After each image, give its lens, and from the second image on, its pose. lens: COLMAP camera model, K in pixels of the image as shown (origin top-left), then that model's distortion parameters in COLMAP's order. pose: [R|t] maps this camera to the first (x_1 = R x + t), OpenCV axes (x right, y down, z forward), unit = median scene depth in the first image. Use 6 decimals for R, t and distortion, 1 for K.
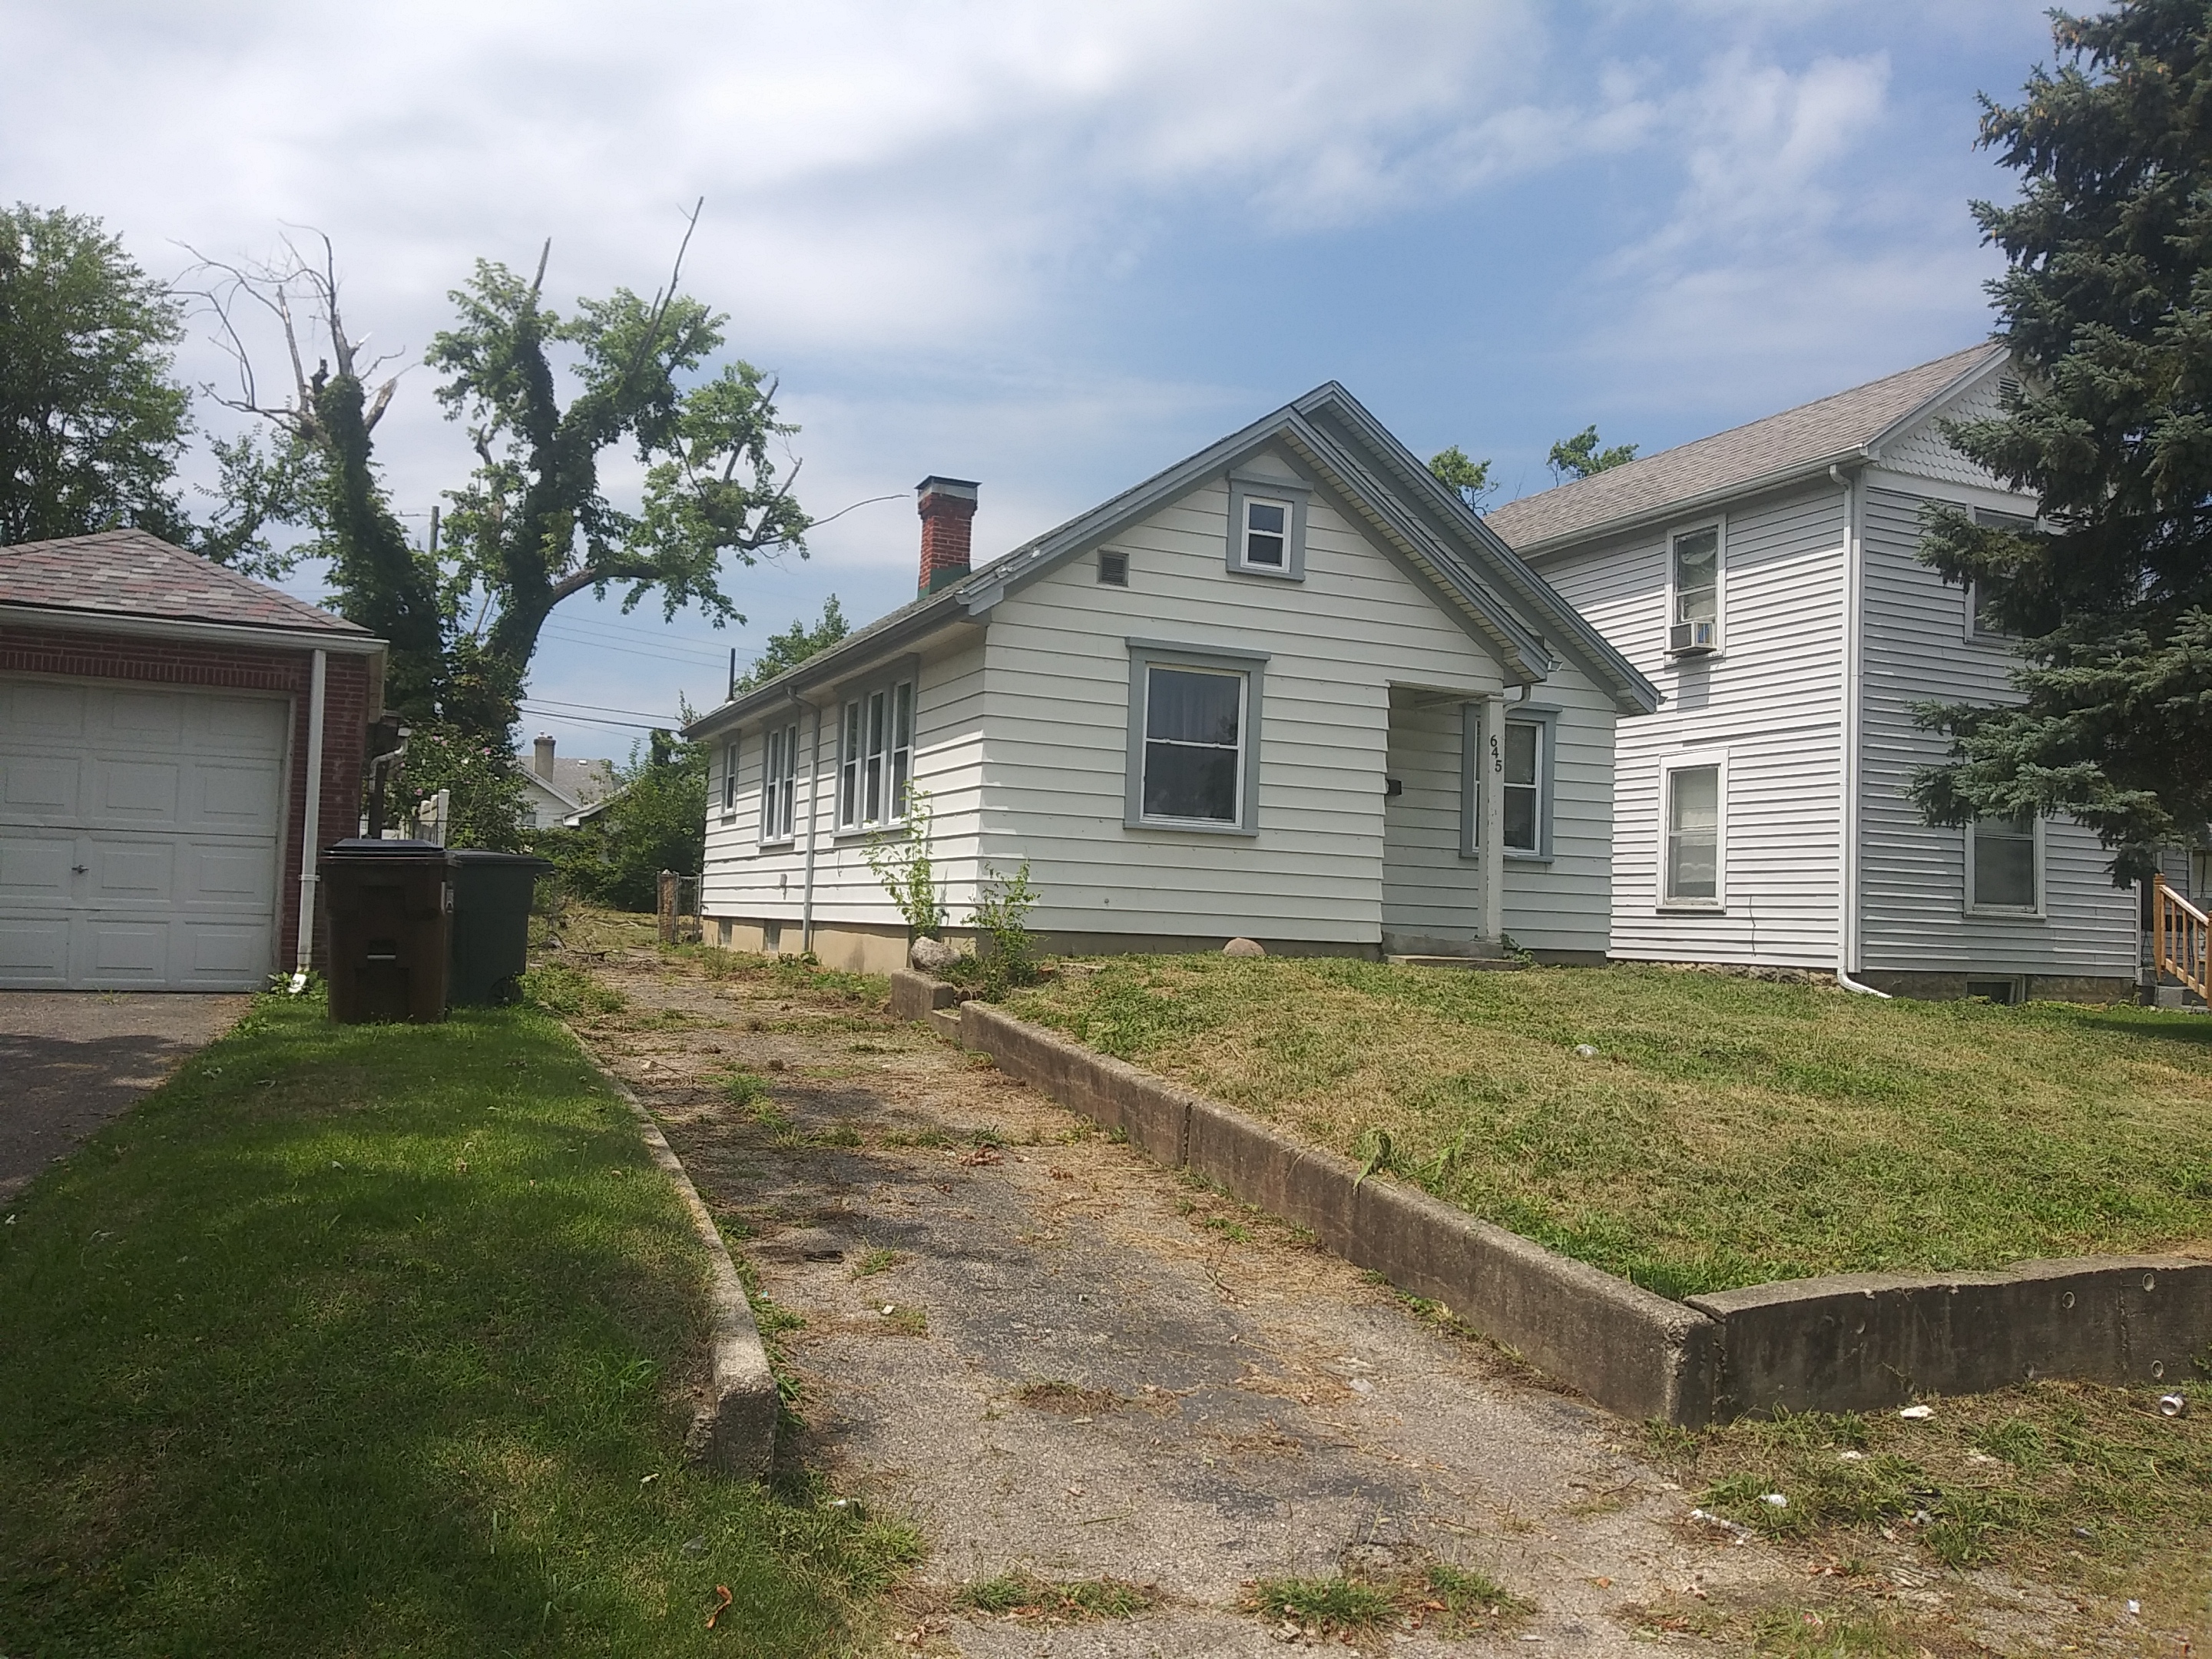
lens RADIAL K [[1684.1, 0, 1131.9], [0, 1684.1, 827.2], [0, 0, 1]] dist [0.080888, -0.153480]
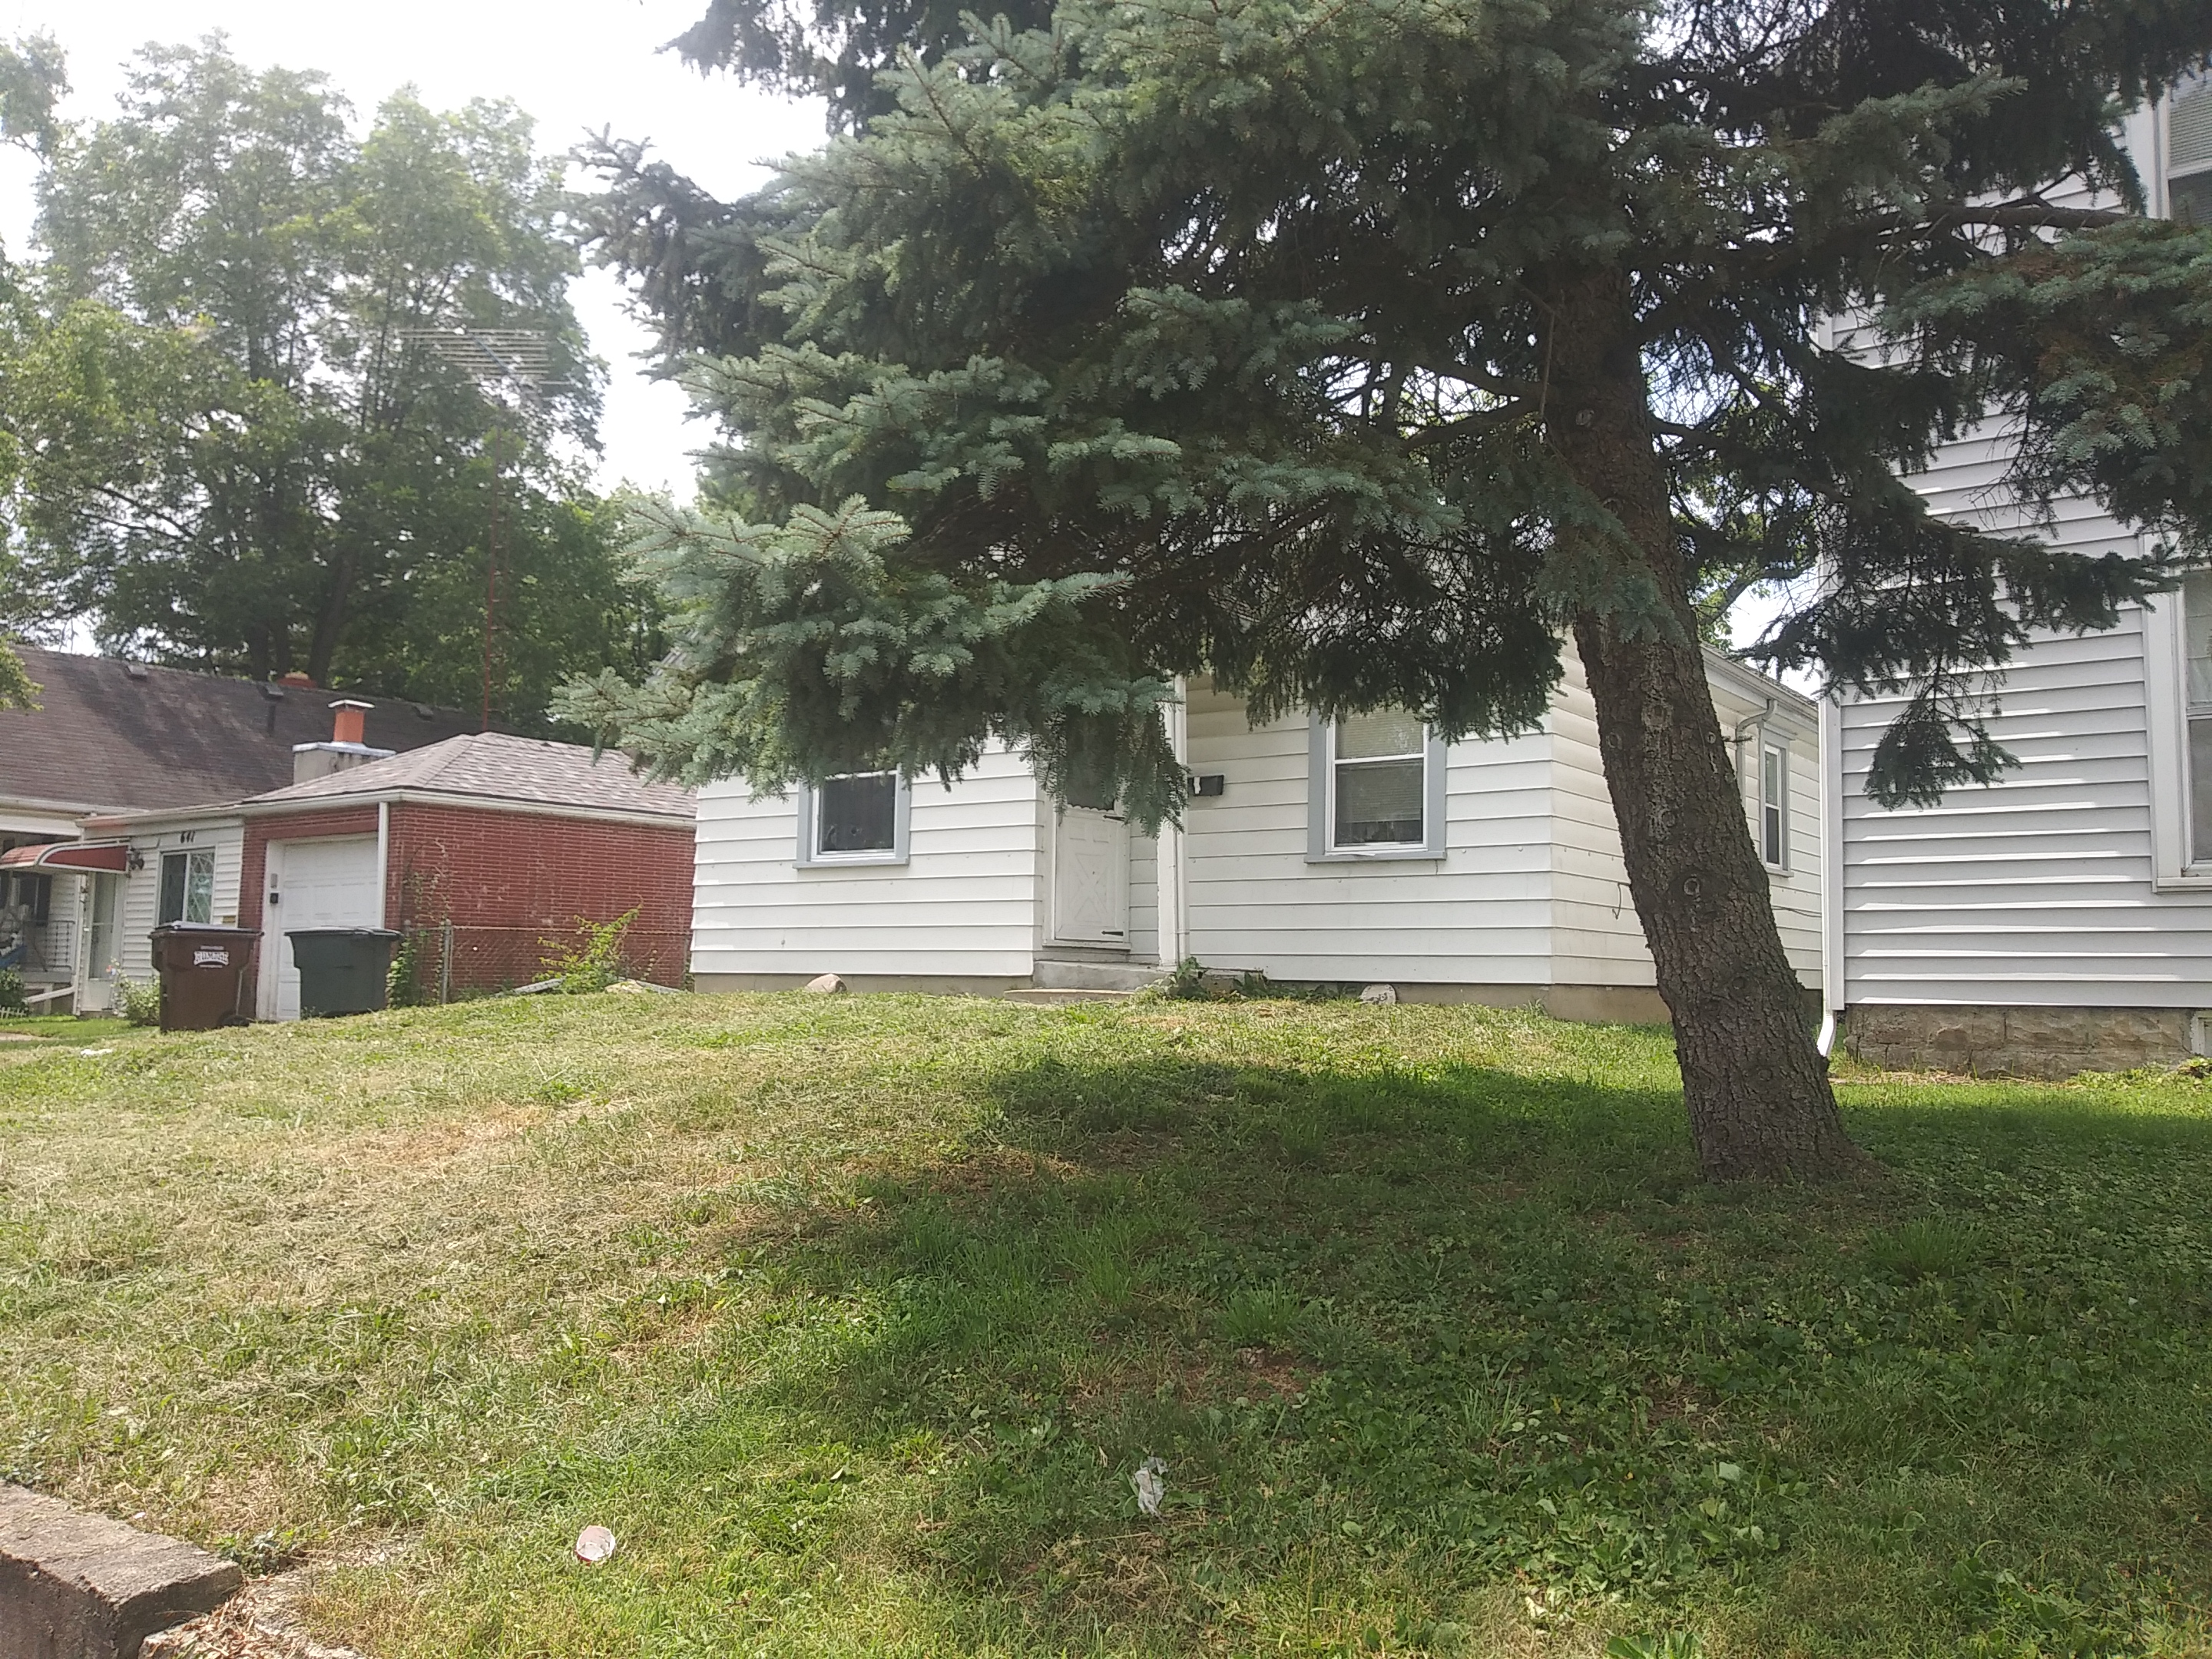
lens RADIAL K [[1684.1, 0, 1131.9], [0, 1684.1, 827.2], [0, 0, 1]] dist [0.080888, -0.153480]
pose [[0.529064, -0.106005, -0.841935, 0.918526], [0.057304, 0.994365, -0.089187, 0.074553], [0.846645, -0.001060, 0.532158, 0.610725]]
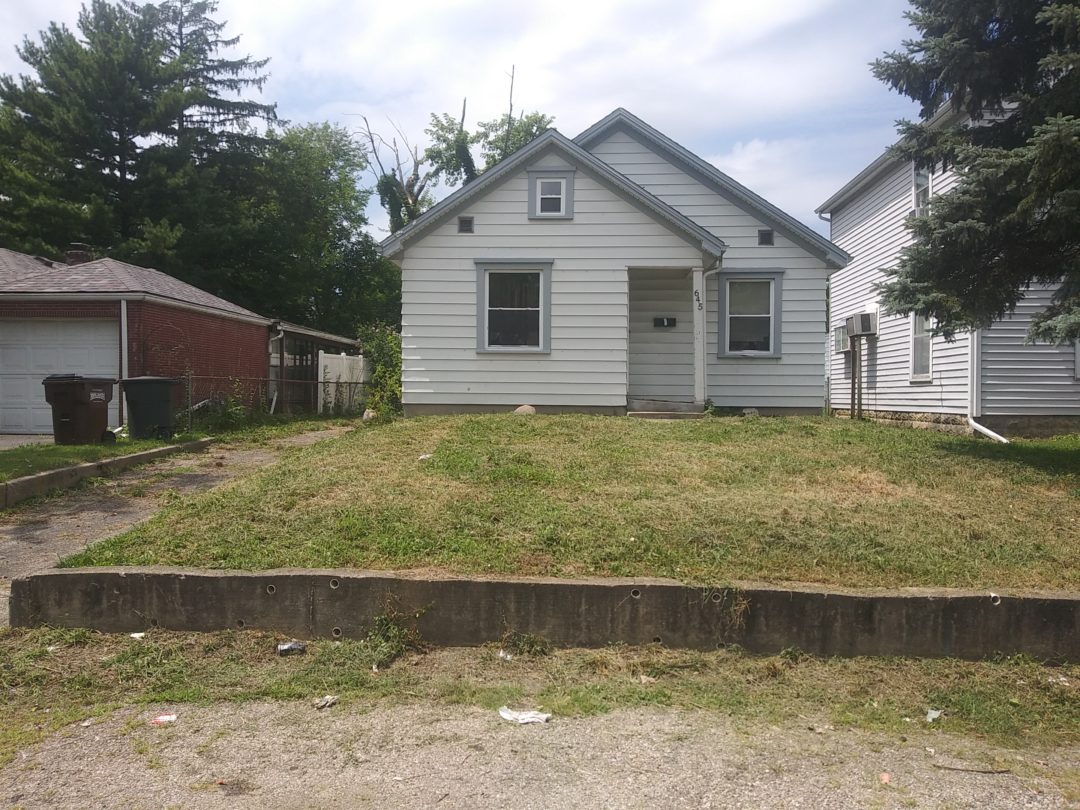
lens RADIAL K [[822.3, 0, 552.7], [0, 822.3, 403.9], [0, 0, 1]] dist [0.080888, -0.153480]
pose [[0.891633, -0.025951, -0.452015, 0.507396], [0.051029, 0.997755, 0.043376, 0.022704], [0.449874, -0.061741, 0.890955, 0.143692]]
